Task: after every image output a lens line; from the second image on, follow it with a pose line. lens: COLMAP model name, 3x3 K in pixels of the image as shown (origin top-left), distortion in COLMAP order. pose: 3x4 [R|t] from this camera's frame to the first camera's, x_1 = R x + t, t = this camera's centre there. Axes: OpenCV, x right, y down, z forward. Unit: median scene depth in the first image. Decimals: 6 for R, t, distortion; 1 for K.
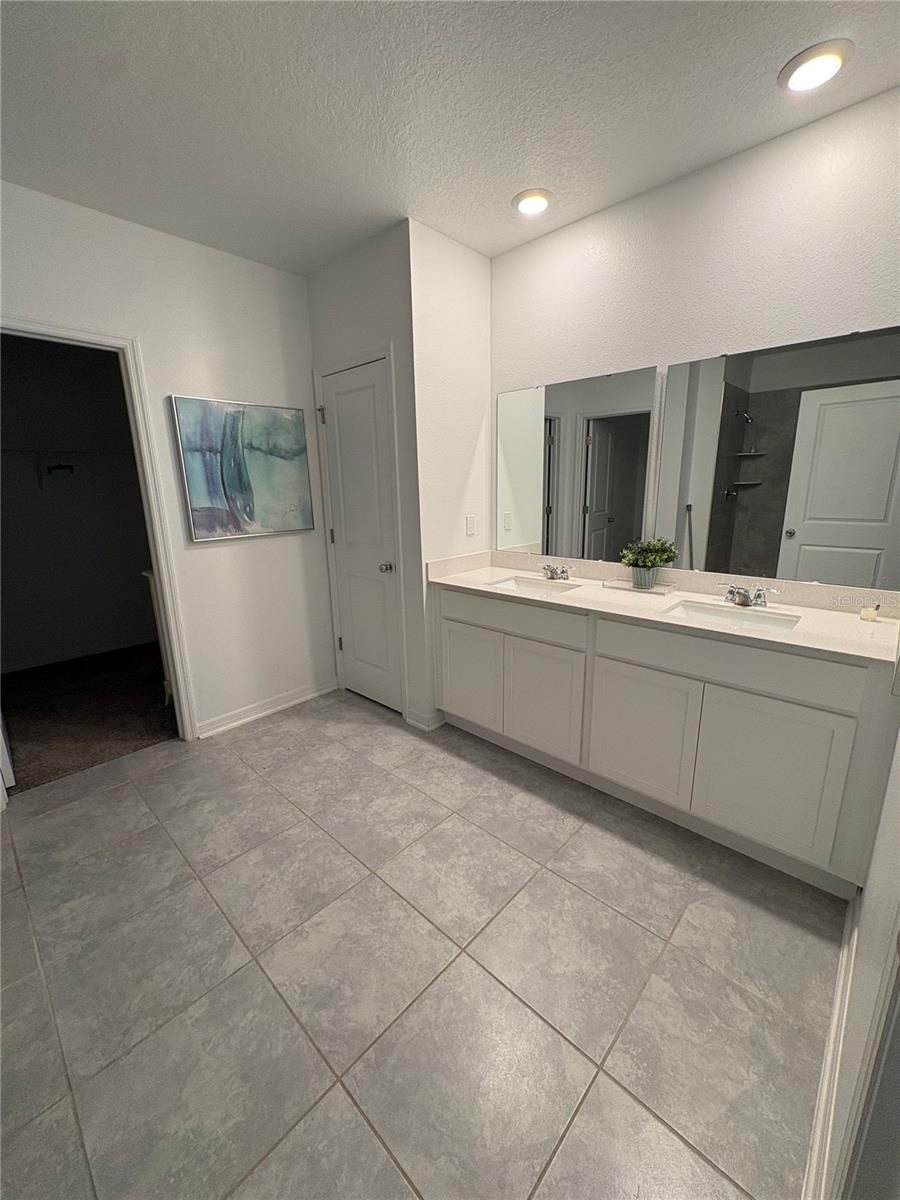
lens RADIAL K [[478.7, 0, 450.0], [0, 478.7, 600.0], [0, 0, 1]] dist [0.000702, 0.000206]
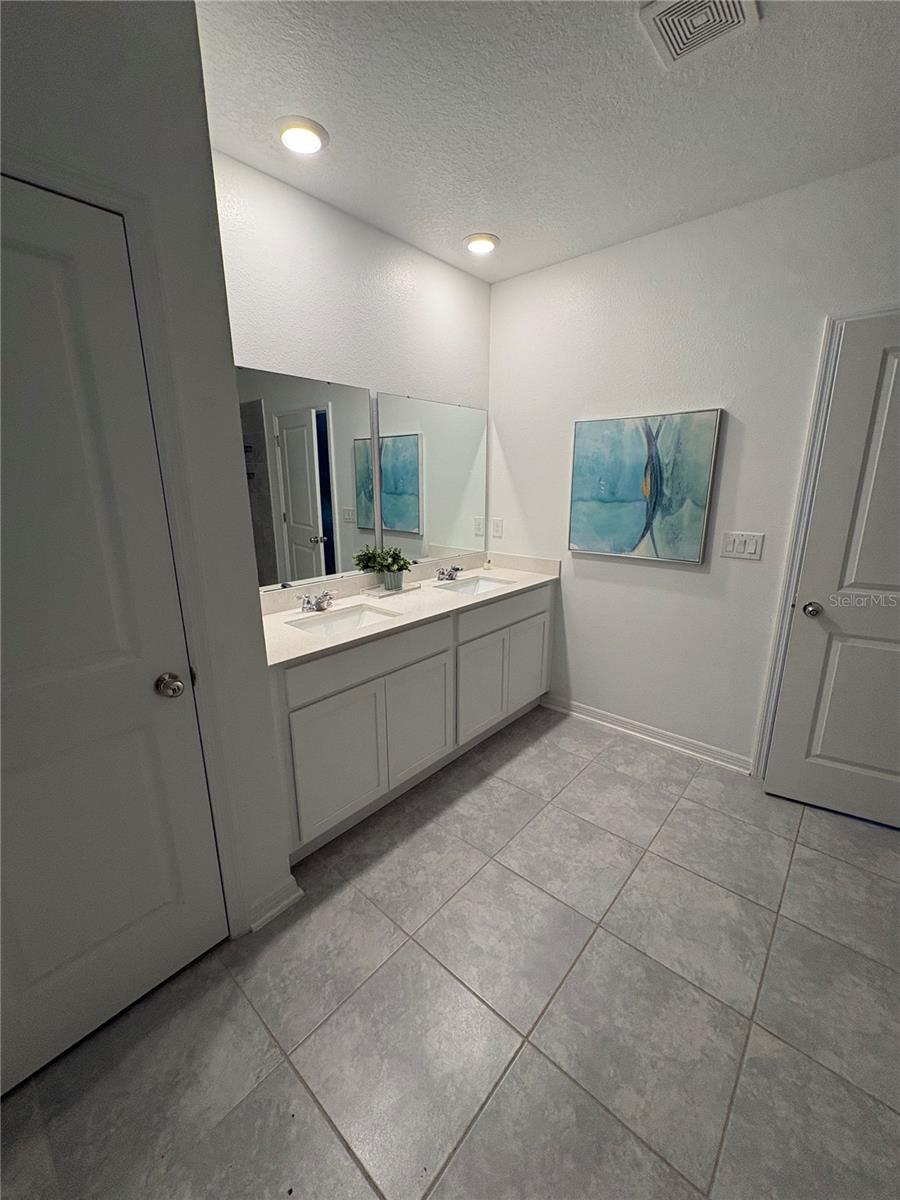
lens RADIAL K [[478.7, 0, 450.0], [0, 478.7, 600.0], [0, 0, 1]] dist [0.000702, 0.000206]
pose [[-0.035654, -0.228052, 0.972996, -0.894137], [0.236625, 0.944003, 0.229928, -0.293486], [-0.970947, 0.238433, 0.020306, 1.100818]]
